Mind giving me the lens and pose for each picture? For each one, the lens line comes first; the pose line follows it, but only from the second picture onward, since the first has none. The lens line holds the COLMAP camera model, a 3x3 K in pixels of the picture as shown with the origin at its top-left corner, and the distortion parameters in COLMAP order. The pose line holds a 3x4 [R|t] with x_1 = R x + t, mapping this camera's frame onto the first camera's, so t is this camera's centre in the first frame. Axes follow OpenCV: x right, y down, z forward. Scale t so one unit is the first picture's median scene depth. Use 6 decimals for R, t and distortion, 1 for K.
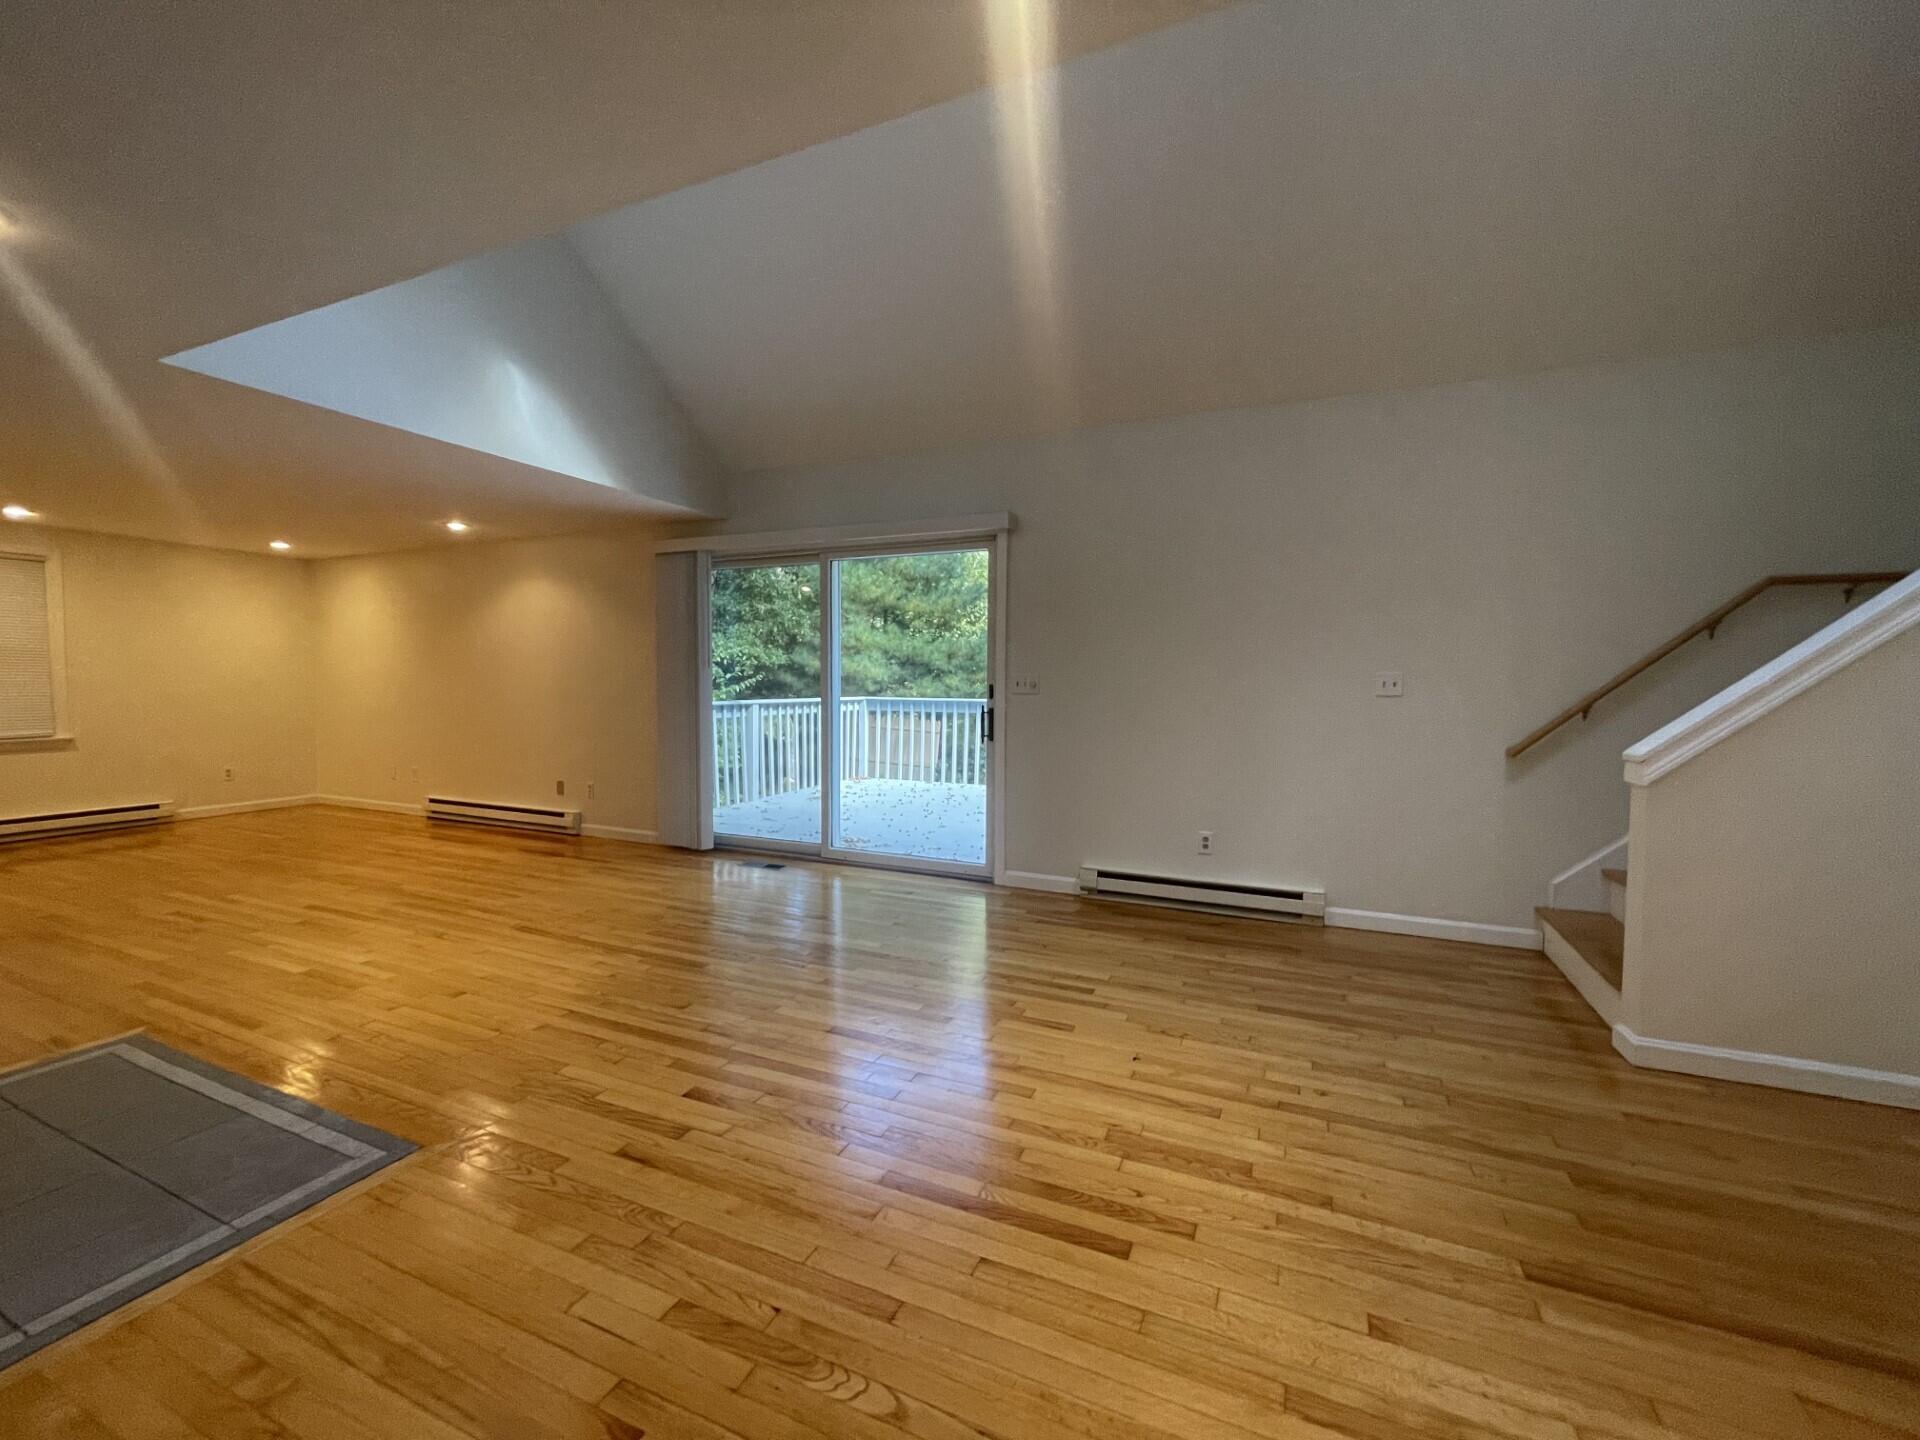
lens RADIAL K [[779.6, 0, 952.3], [0, 779.6, 720.5], [0, 0, 1]] dist [0.006224, -0.000214]
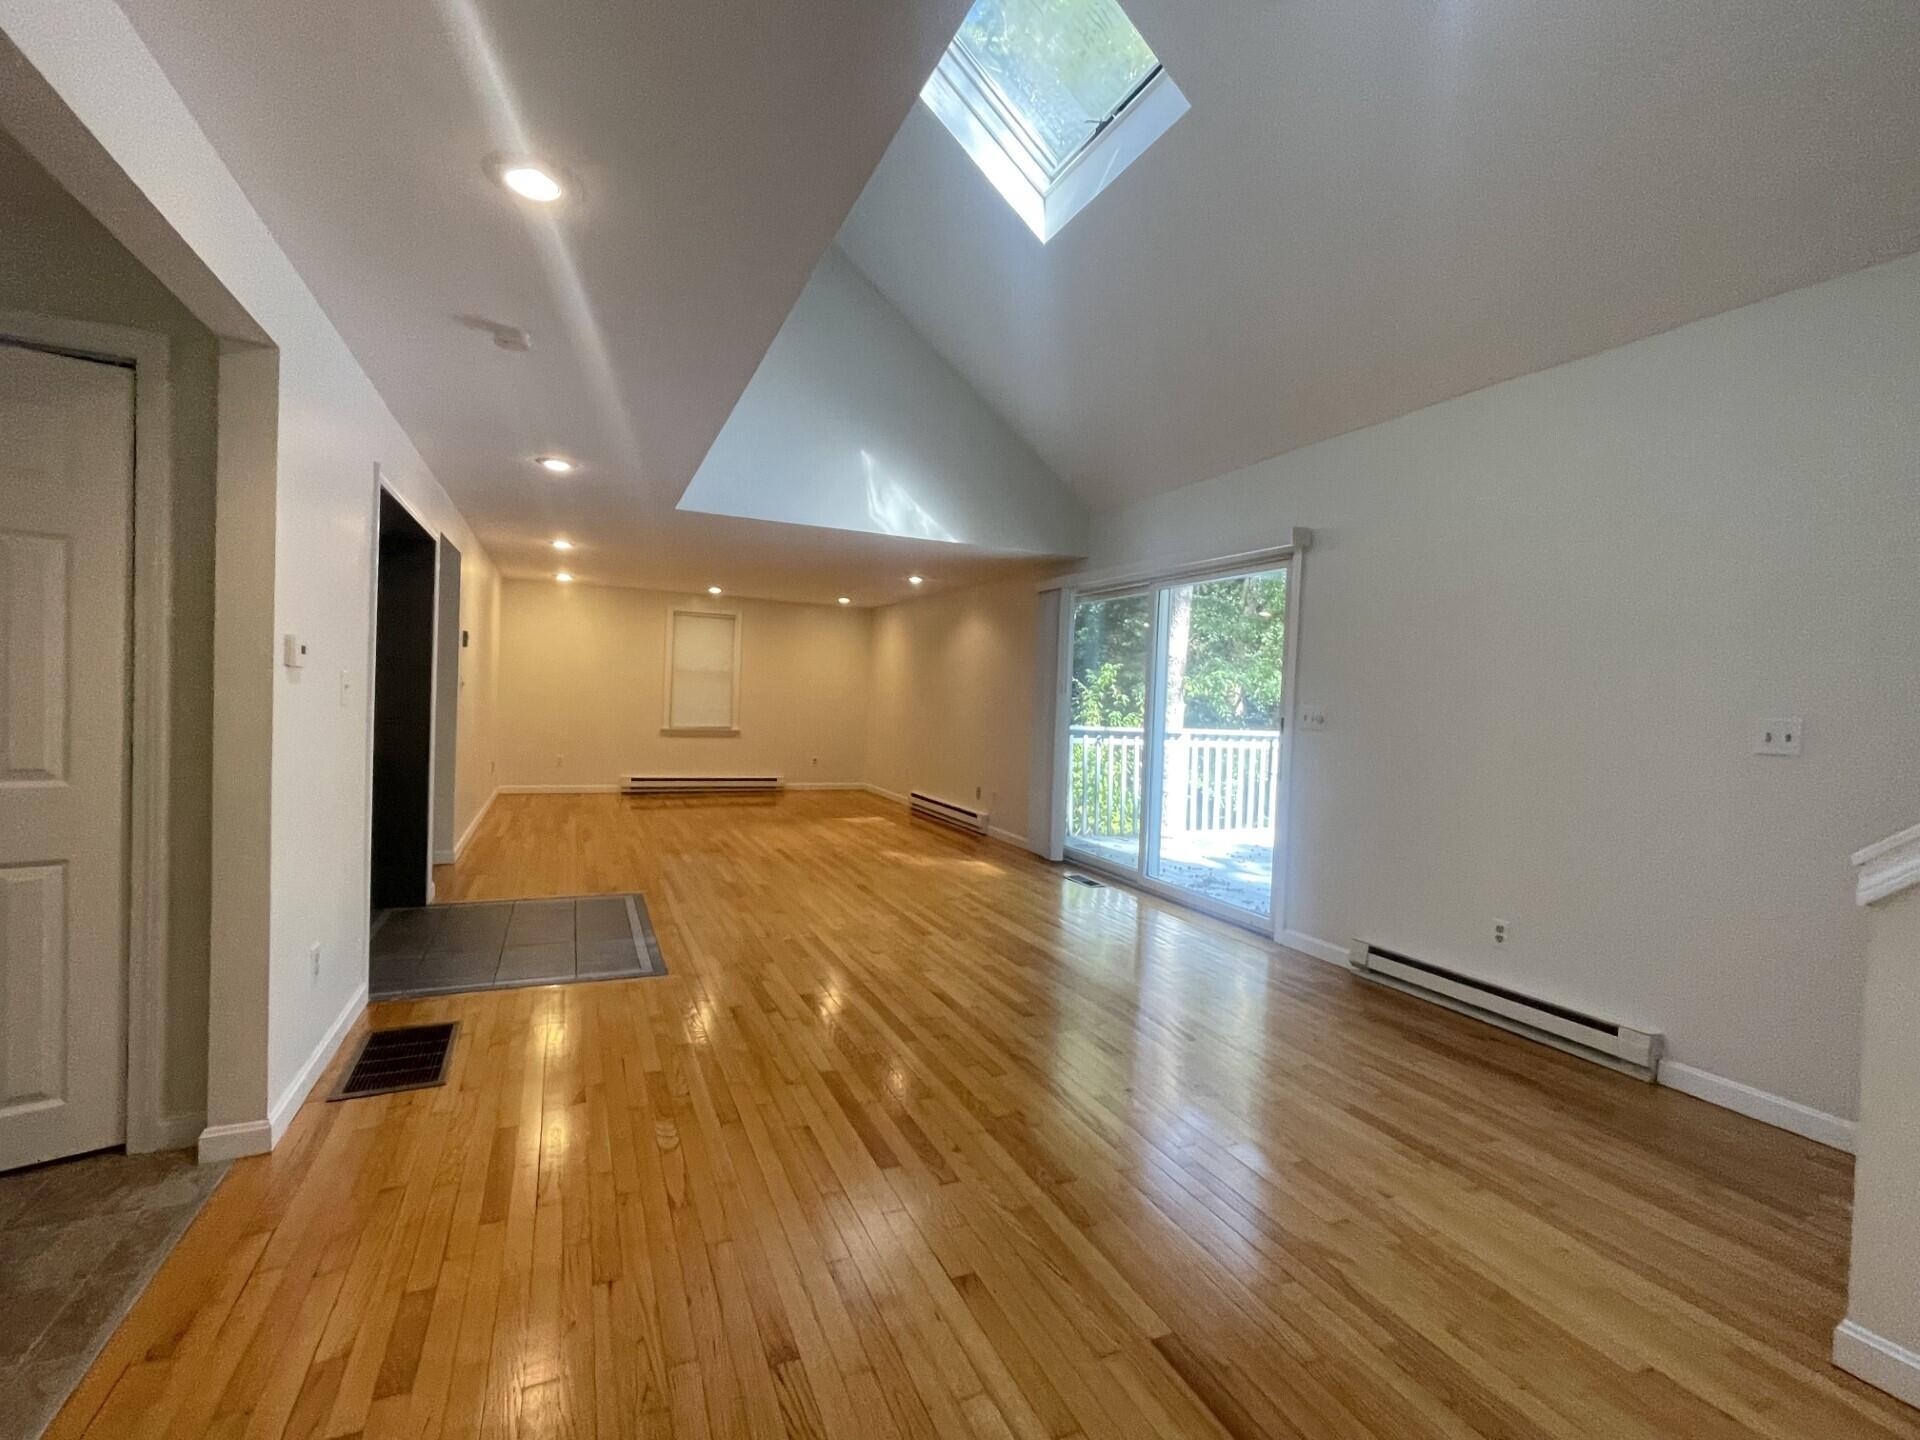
lens RADIAL K [[857.0, 0, 958.4], [0, 857.0, 720.0], [0, 0, 1]] dist [0.003172, 0.000745]
pose [[0.748752, 0.042528, -0.661484, 0.453452], [-0.071154, 0.997330, -0.016420, -0.000407], [0.659020, 0.059362, 0.749779, 0.010273]]
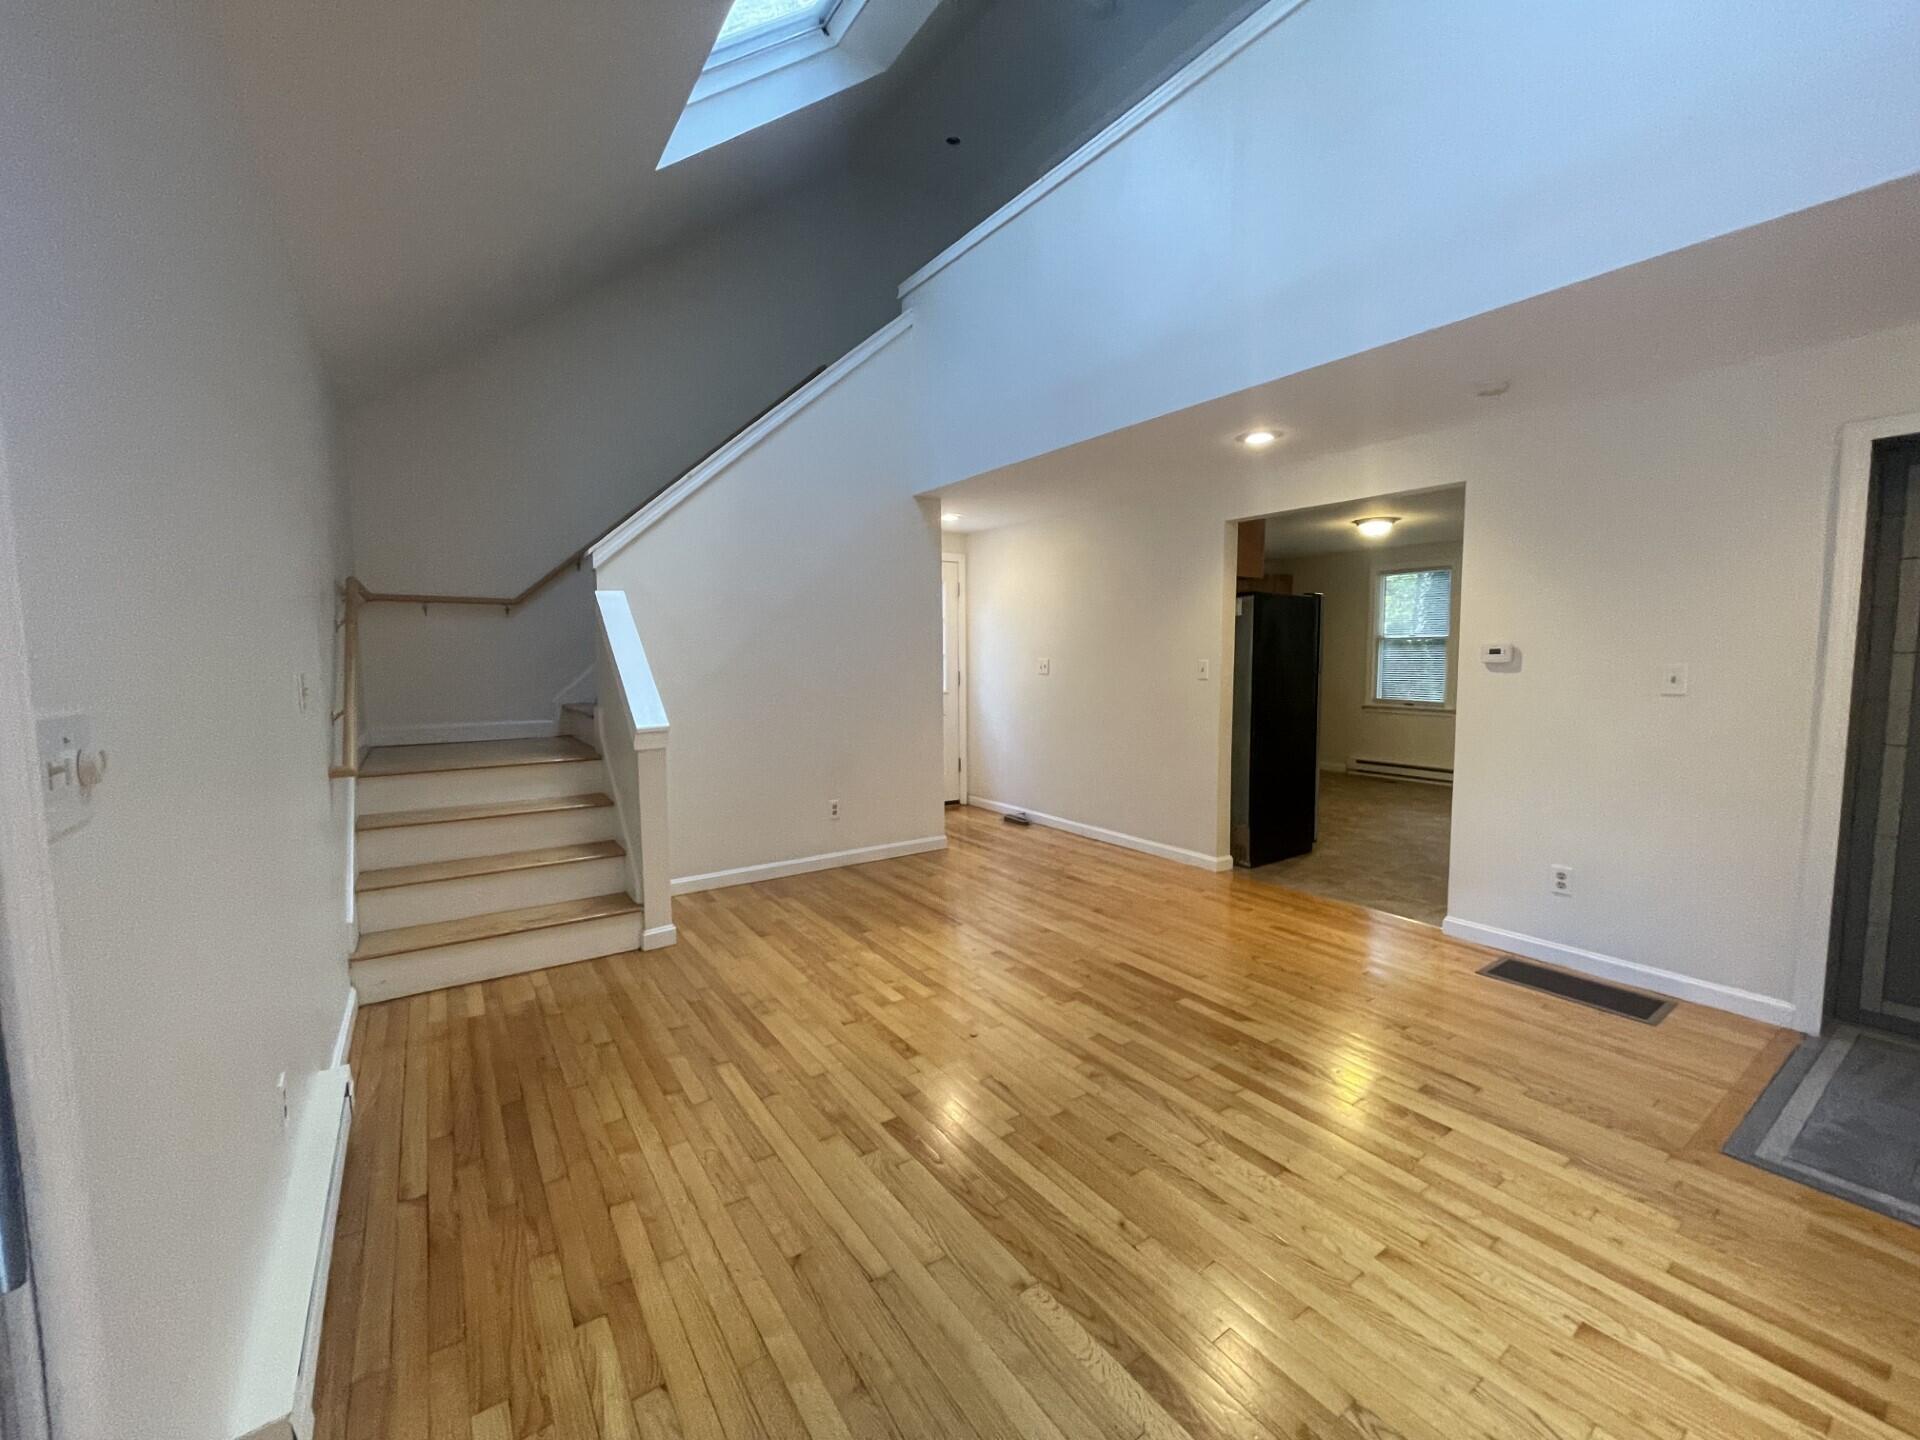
lens RADIAL K [[779.6, 0, 954.3], [0, 779.6, 718.0], [0, 0, 1]] dist [0.006224, -0.000214]
pose [[-0.851789, -0.041787, 0.522216, -0.165429], [0.032478, 0.990684, 0.132248, -0.079523], [-0.522877, 0.129608, -0.842497, 1.090693]]
